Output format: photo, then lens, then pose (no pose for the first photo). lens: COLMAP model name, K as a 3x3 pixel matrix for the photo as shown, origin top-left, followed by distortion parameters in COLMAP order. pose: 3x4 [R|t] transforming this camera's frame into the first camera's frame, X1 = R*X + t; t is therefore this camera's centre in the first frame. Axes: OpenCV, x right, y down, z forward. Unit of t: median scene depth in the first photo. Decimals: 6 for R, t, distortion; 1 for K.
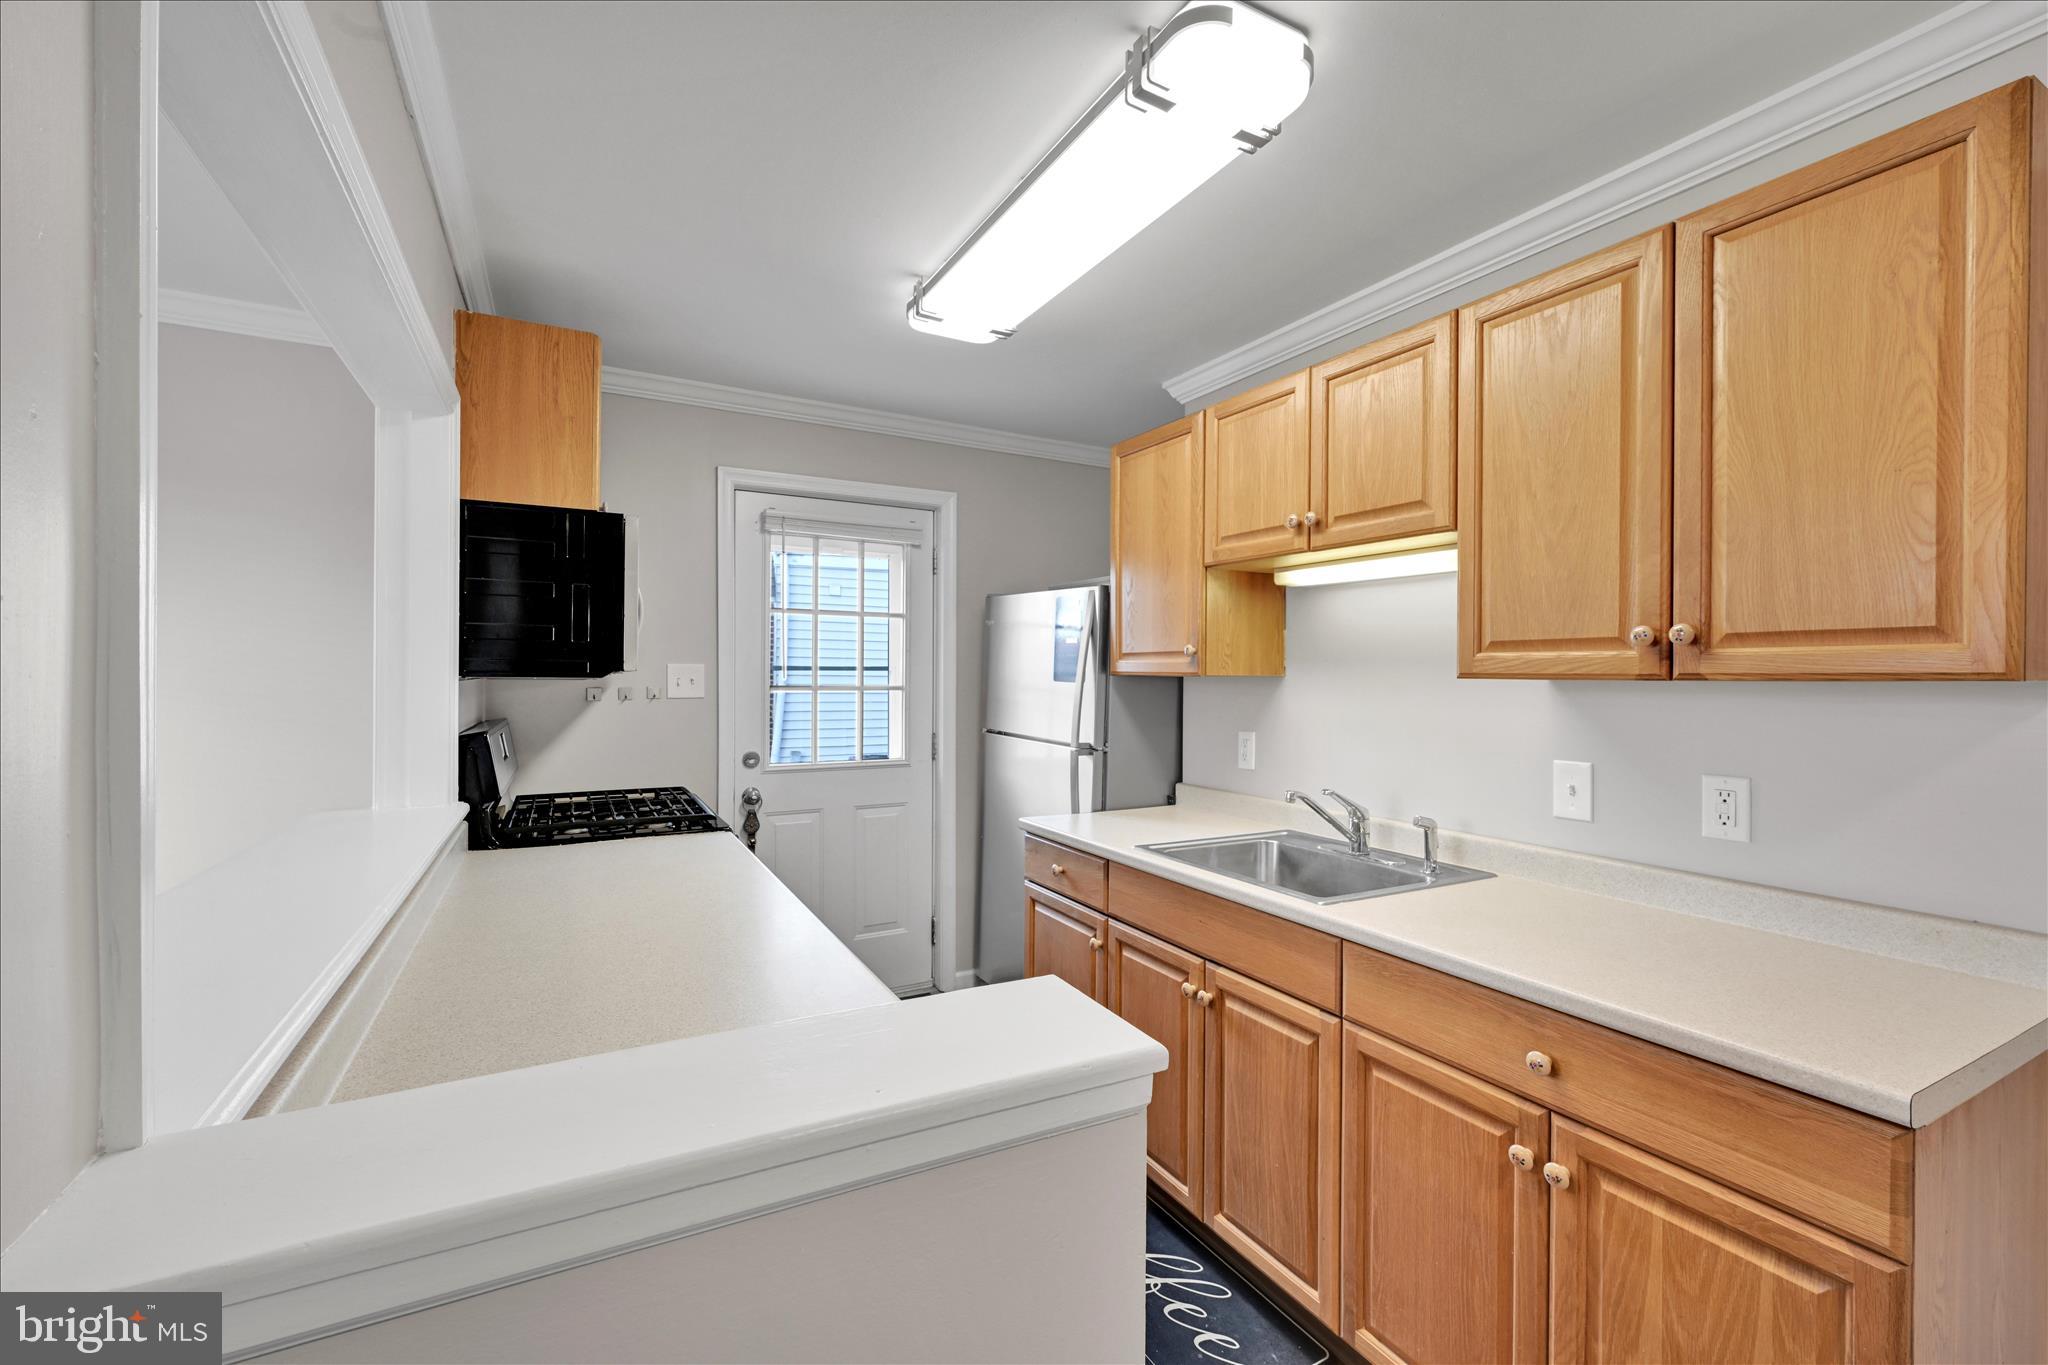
lens RADIAL K [[841.4, 0, 1014.6], [0, 841.4, 679.3], [0, 0, 1]] dist [-0.000916, 0.000227]
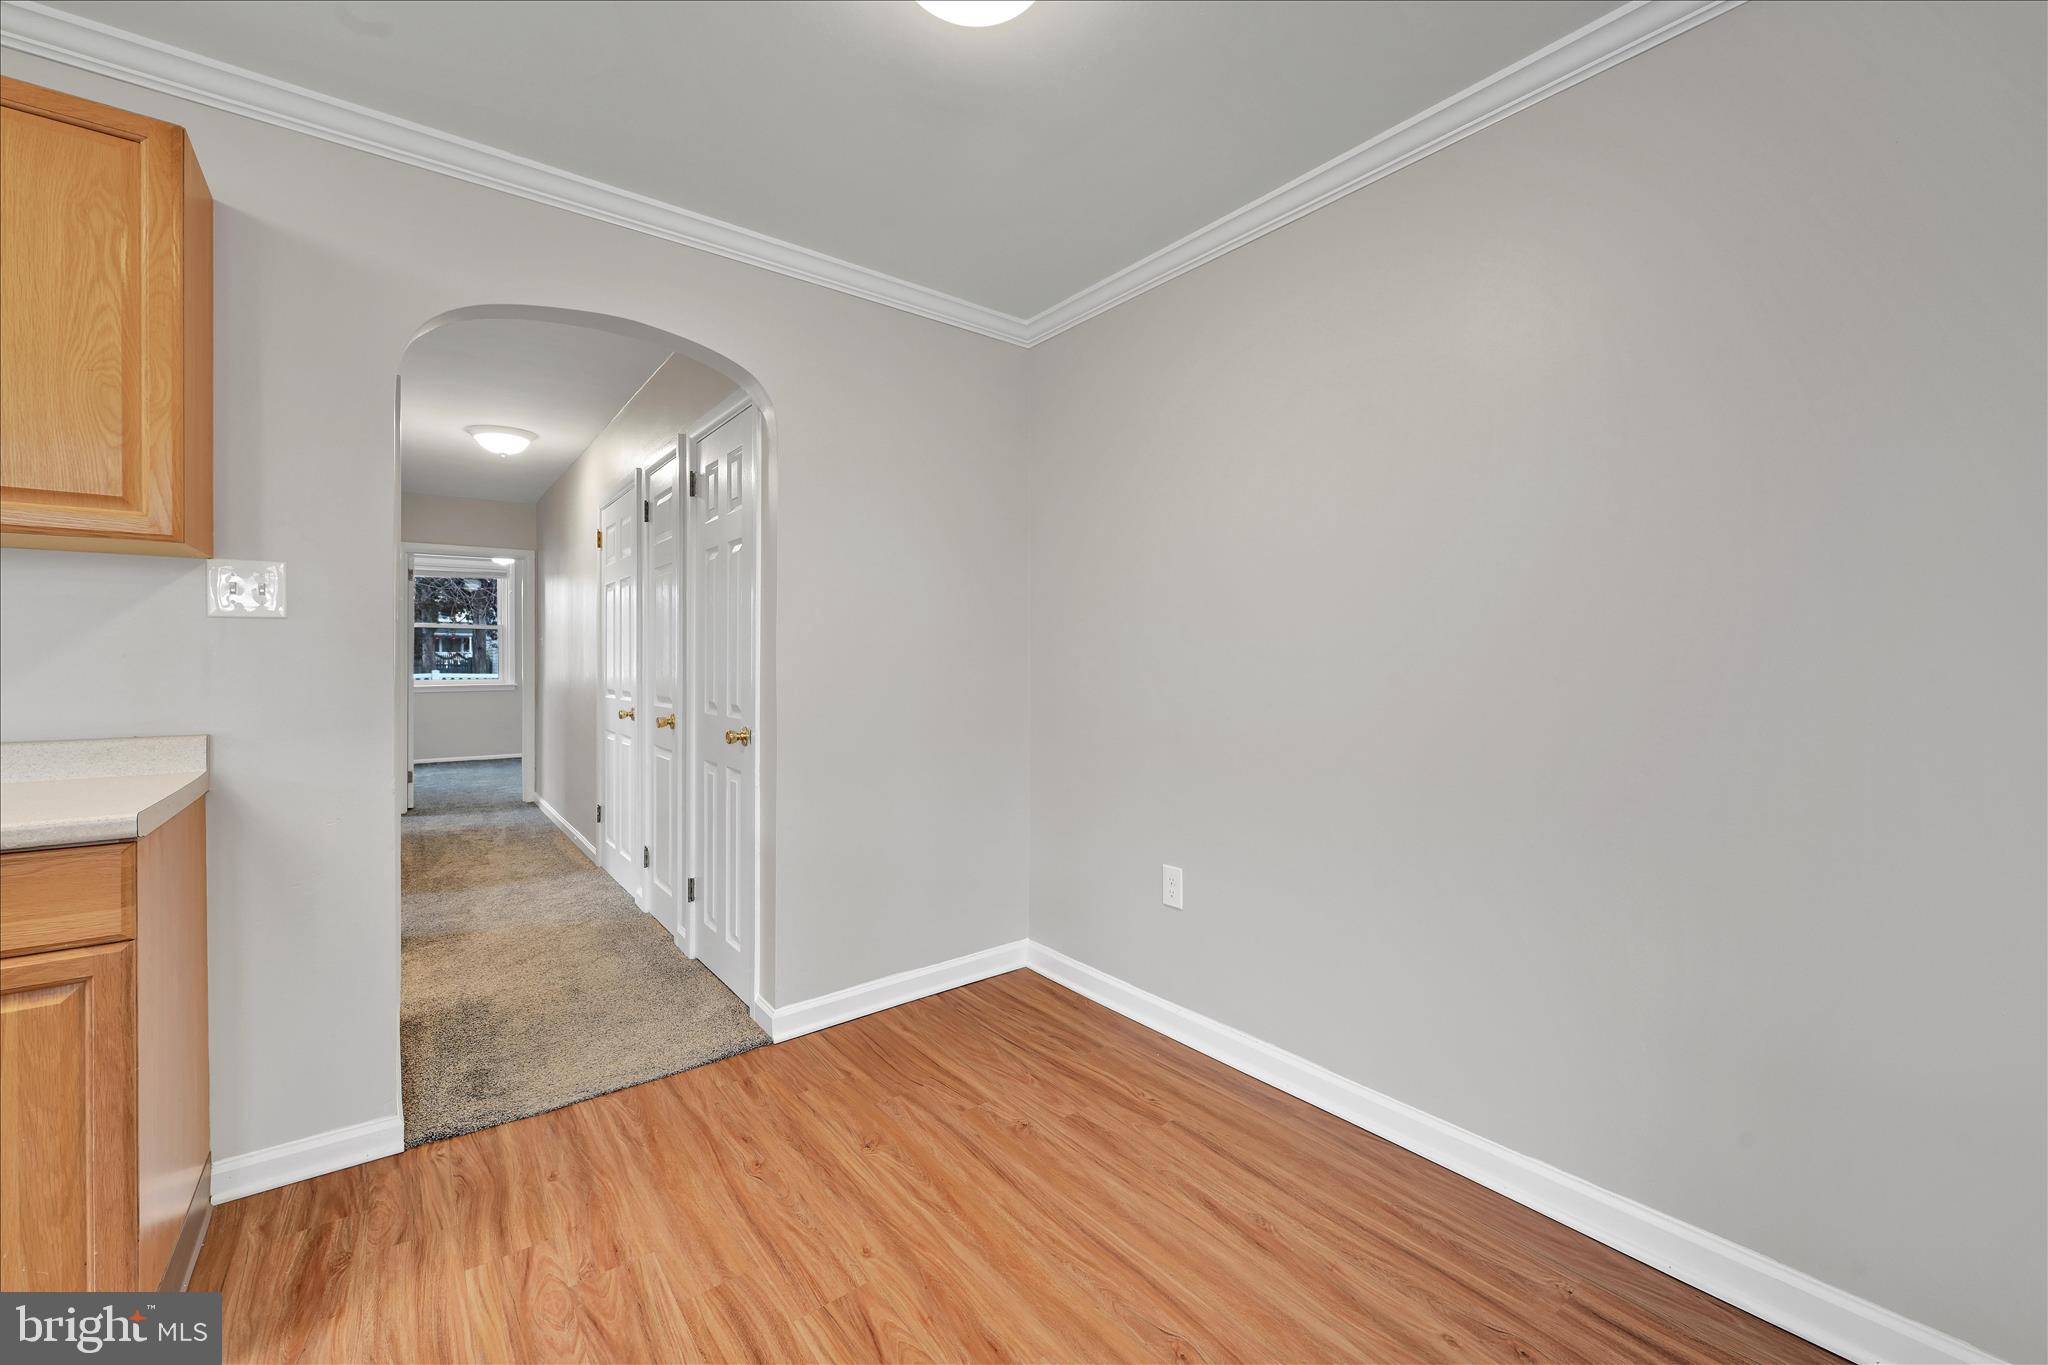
lens RADIAL K [[810.4, 0, 1029.3], [0, 810.4, 668.0], [0, 0, 1]] dist [-0.000864, -0.000321]
pose [[-0.183511, -0.014284, 0.982914, -0.287057], [-0.001708, 0.999898, 0.014212, 0.124868], [-0.983016, 0.000929, -0.183517, -0.117010]]
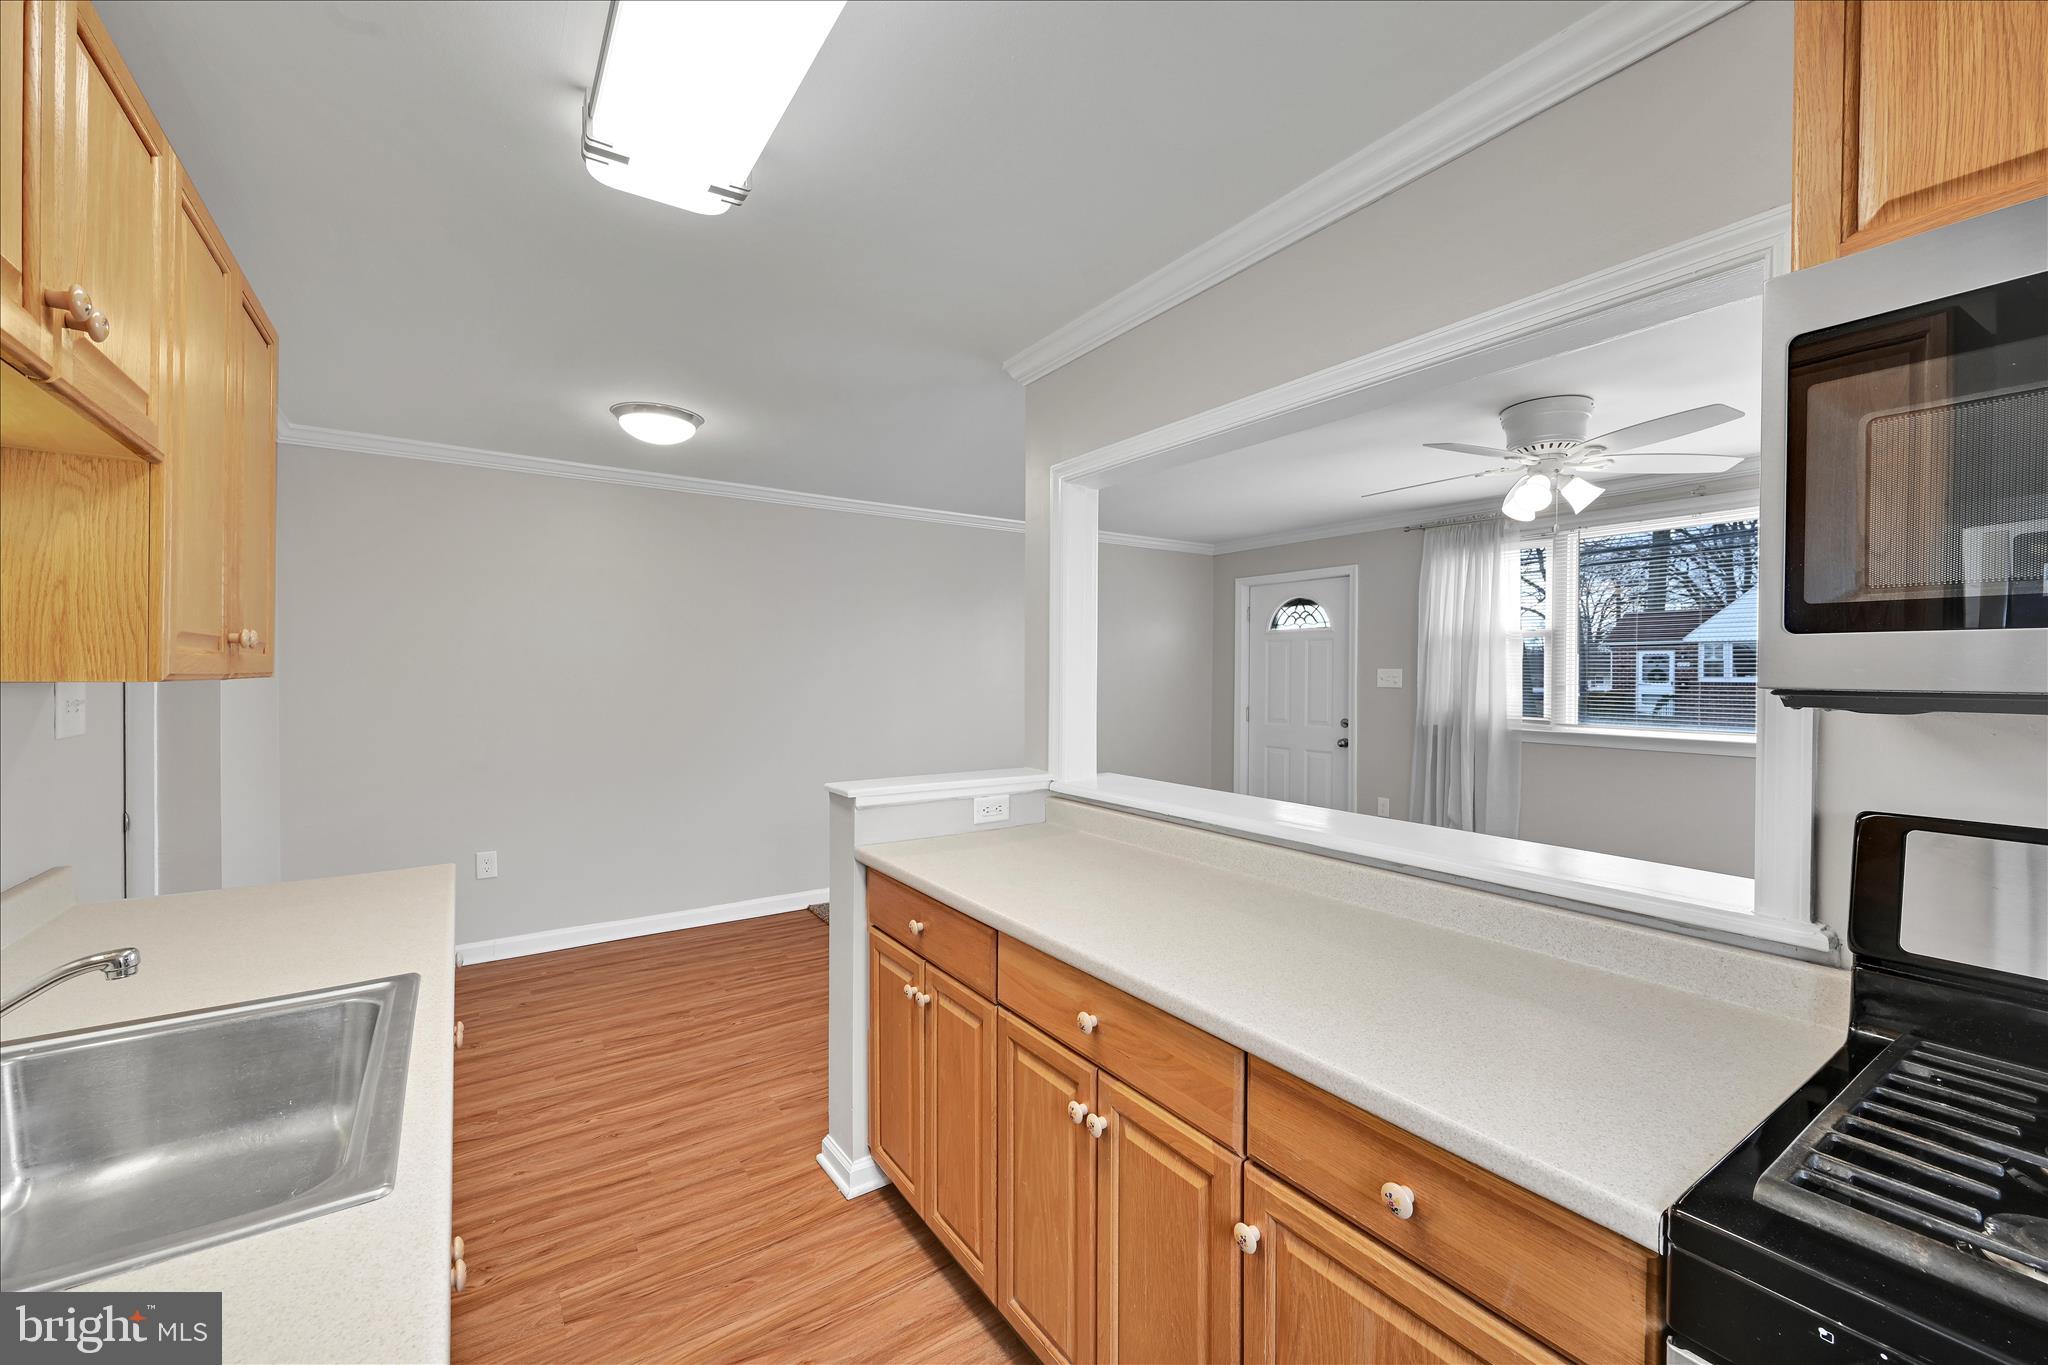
lens RADIAL K [[810.4, 0, 1029.3], [0, 810.4, 668.0], [0, 0, 1]] dist [-0.000864, -0.000321]
pose [[-0.993949, -0.013995, -0.108944, -0.120091], [-0.014237, 0.999898, 0.001442, -0.023143], [0.108913, 0.002984, -0.994047, 1.783279]]
